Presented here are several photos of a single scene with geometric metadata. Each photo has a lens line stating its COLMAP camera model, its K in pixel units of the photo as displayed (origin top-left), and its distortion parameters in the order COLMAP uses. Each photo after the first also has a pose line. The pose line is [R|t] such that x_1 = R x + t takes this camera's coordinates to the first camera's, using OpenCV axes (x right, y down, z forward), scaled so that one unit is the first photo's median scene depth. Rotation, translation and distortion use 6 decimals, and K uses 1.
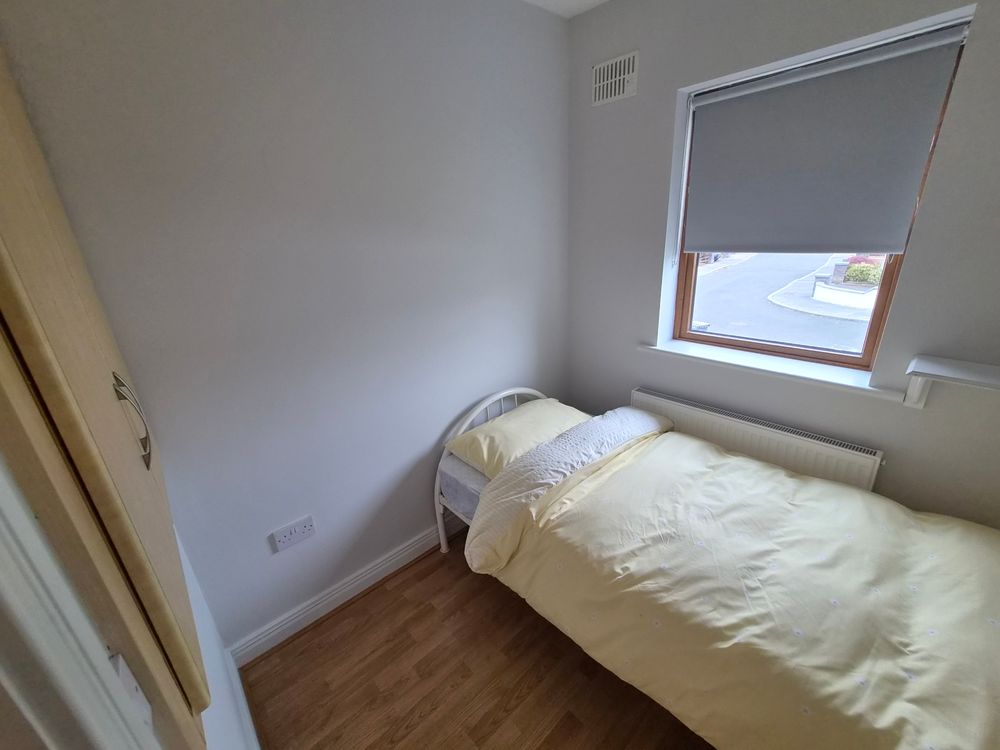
lens RADIAL K [[408.3, 0, 500.4], [0, 408.3, 373.2], [0, 0, 1]] dist [-0.002938, 0.002379]
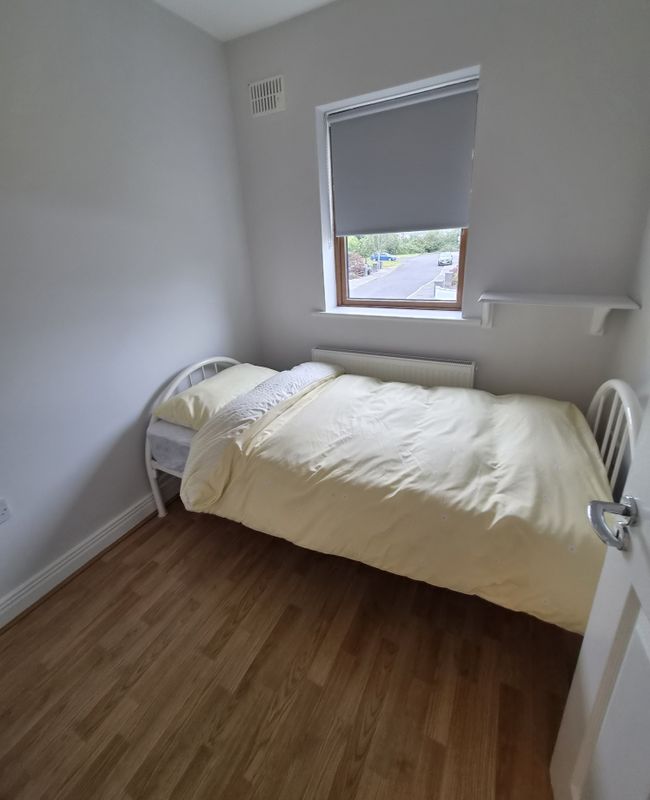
lens RADIAL K [[352.2, 0, 323.1], [0, 352.2, 361.9], [0, 0, 1]] dist [-0.000652, 0.001656]
pose [[0.940044, -0.110606, 0.322619, 0.006323], [0.120616, 0.992637, -0.011138, 0.135049], [-0.319012, 0.049384, 0.946463, -0.032392]]
